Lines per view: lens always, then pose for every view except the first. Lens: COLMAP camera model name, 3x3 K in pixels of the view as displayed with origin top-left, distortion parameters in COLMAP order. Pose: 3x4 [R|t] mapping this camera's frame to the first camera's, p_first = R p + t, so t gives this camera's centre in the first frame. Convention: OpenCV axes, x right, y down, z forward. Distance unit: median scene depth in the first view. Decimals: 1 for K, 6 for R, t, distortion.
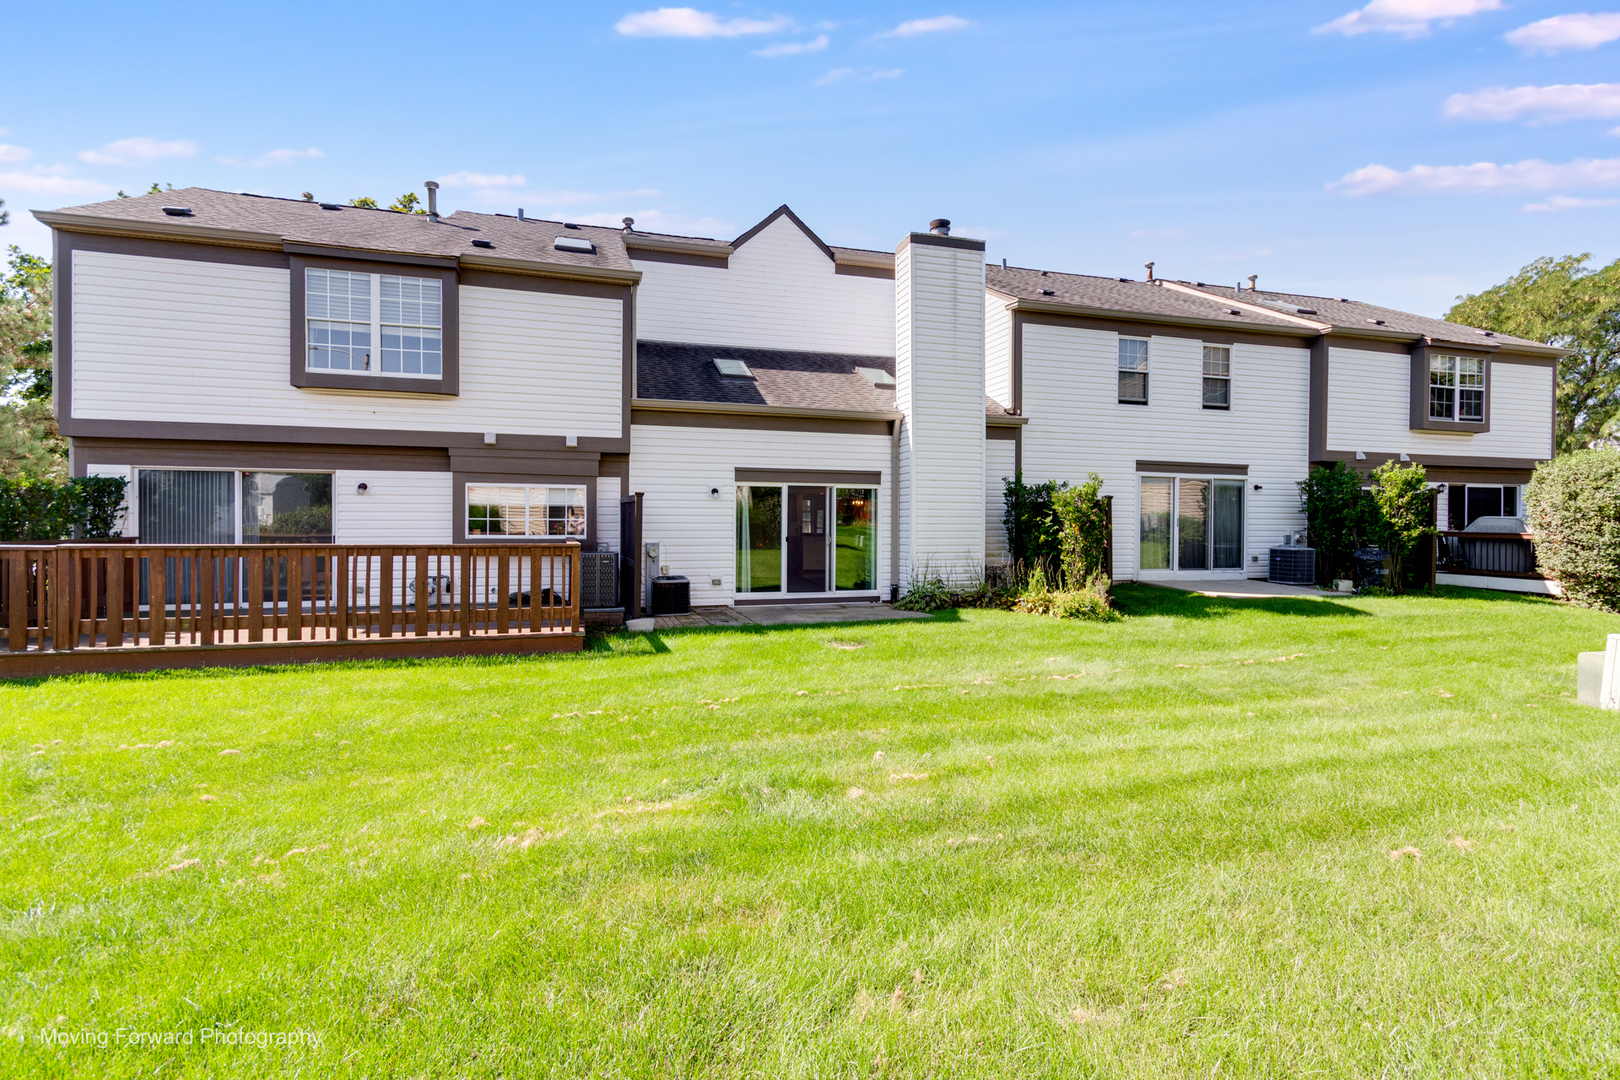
lens RADIAL K [[783.4, 0, 812.1], [0, 783.4, 520.4], [0, 0, 1]] dist [0.001669, 0.000272]
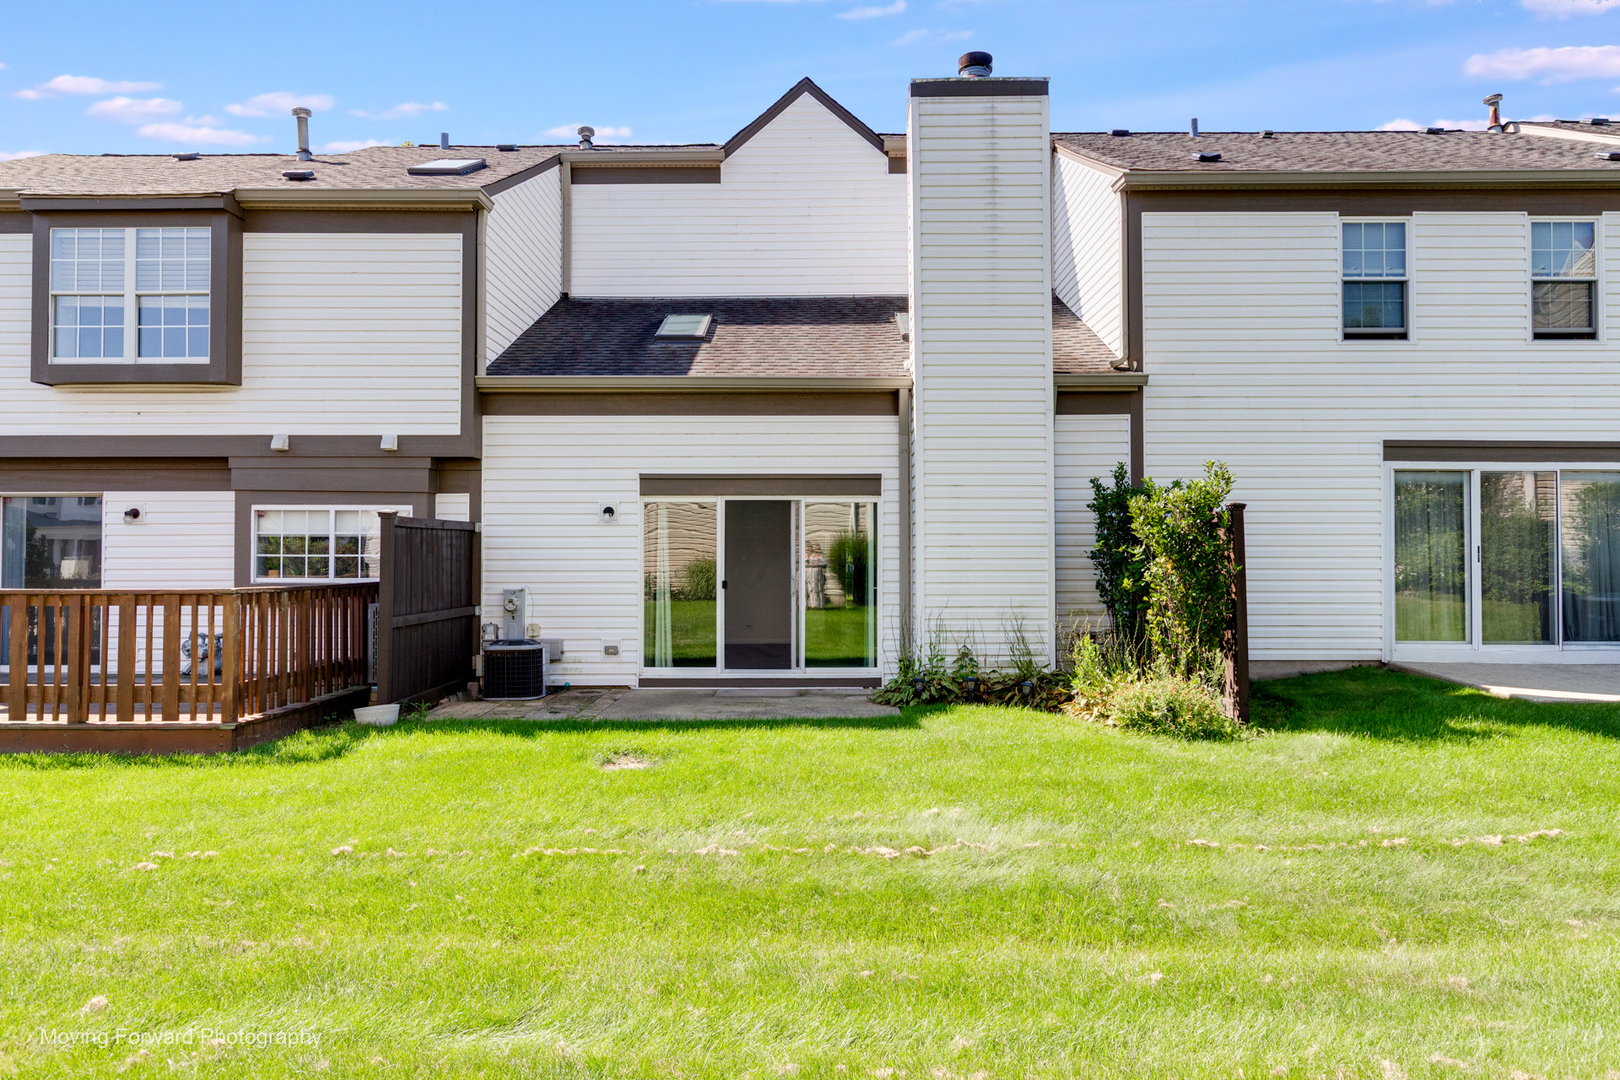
lens RADIAL K [[1062.3, 0, 810.0], [0, 1062.3, 540.0], [0, 0, 1]] dist [0.000763, -0.002439]
pose [[0.951207, -0.012143, -0.308315, 0.315372], [0.005588, 0.999739, -0.022133, 0.007568], [0.308504, 0.019330, 0.951027, 0.209070]]
